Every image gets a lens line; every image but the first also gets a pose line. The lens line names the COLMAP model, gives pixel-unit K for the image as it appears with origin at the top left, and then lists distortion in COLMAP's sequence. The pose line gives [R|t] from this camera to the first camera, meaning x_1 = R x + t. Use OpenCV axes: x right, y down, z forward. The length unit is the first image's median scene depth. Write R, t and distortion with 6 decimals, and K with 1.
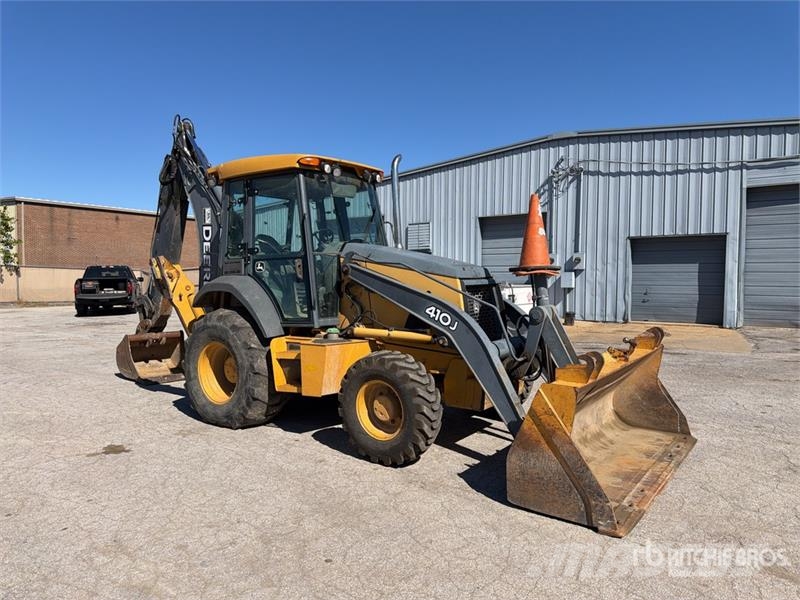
lens RADIAL K [[577.7, 0, 402.6], [0, 577.7, 304.0], [0, 0, 1]] dist [0.089141, -0.138575]
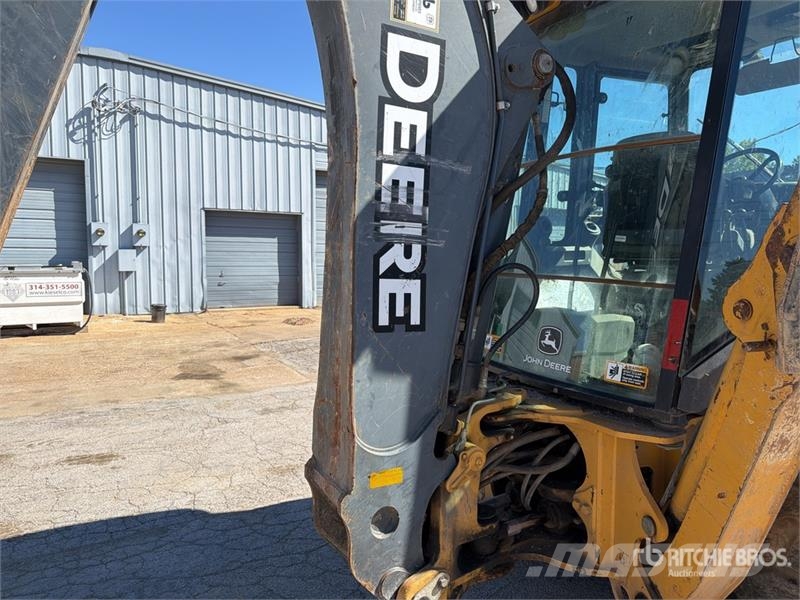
lens RADIAL K [[568.7, 0, 398.0], [0, 568.7, 302.7], [0, 0, 1]] dist [0.106774, -0.183300]
pose [[0.376939, -0.074233, 0.923258, -0.267640], [0.041411, 0.997137, 0.063266, -0.021282], [-0.925312, 0.014386, 0.378934, 0.444248]]
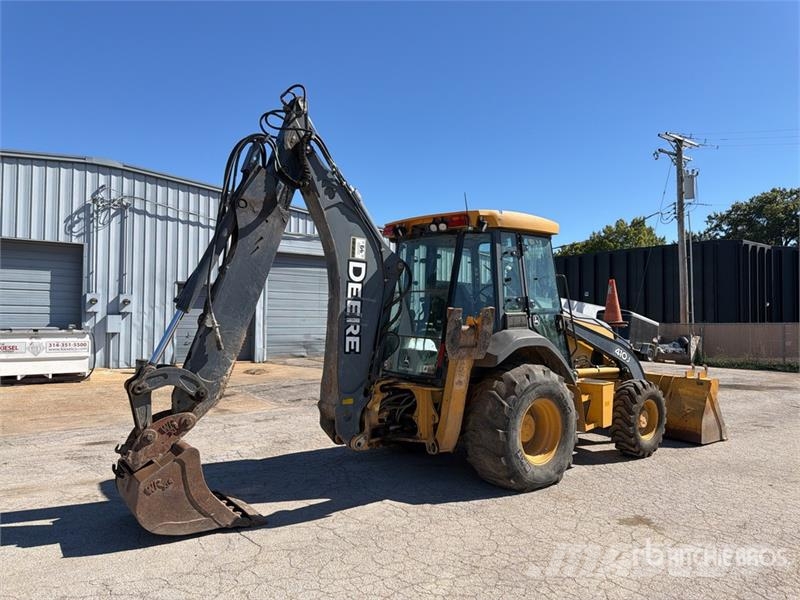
lens RADIAL K [[565.9, 0, 403.4], [0, 565.9, 303.8], [0, 0, 1]] dist [0.120256, -0.187870]
pose [[0.247851, 0.024829, 0.968480, -0.490339], [0.037617, 0.998671, -0.035230, -0.025512], [-0.968068, 0.045163, 0.246588, 0.370479]]
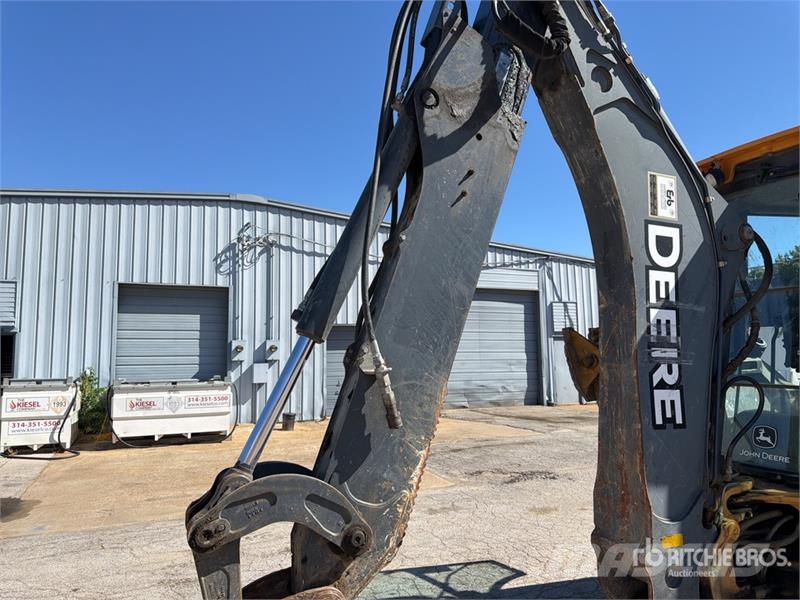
lens RADIAL K [[567.3, 0, 400.9], [0, 567.3, 298.1], [0, 0, 1]] dist [0.092058, -0.122644]
pose [[0.481838, 0.089296, 0.871699, -0.337160], [0.061452, 0.988901, -0.135270, -0.026723], [-0.874103, 0.118746, 0.471002, 0.472837]]
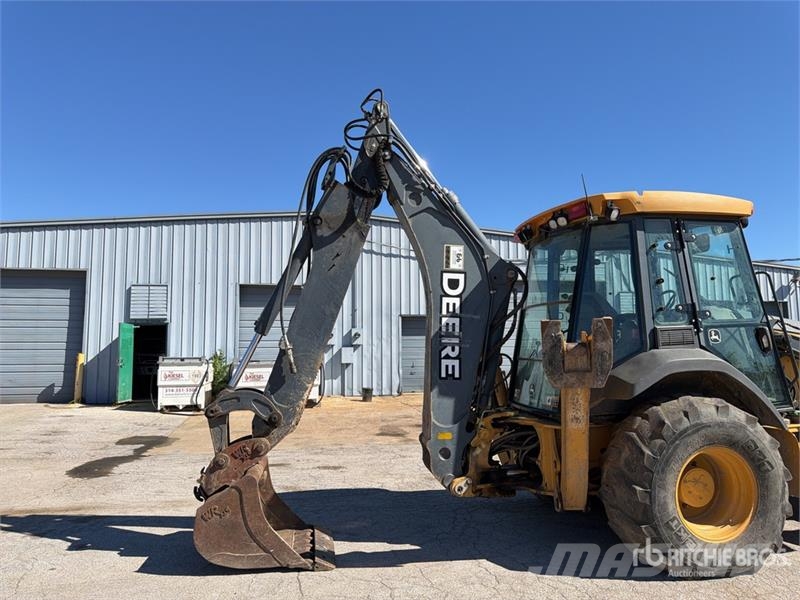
lens RADIAL K [[571.7, 0, 400.2], [0, 571.7, 296.2], [0, 0, 1]] dist [0.122703, -0.192059]
pose [[0.663115, 0.063288, 0.745837, -0.406653], [0.046694, 0.990981, -0.125604, -0.015228], [-0.747060, 0.118116, 0.654179, 0.305728]]
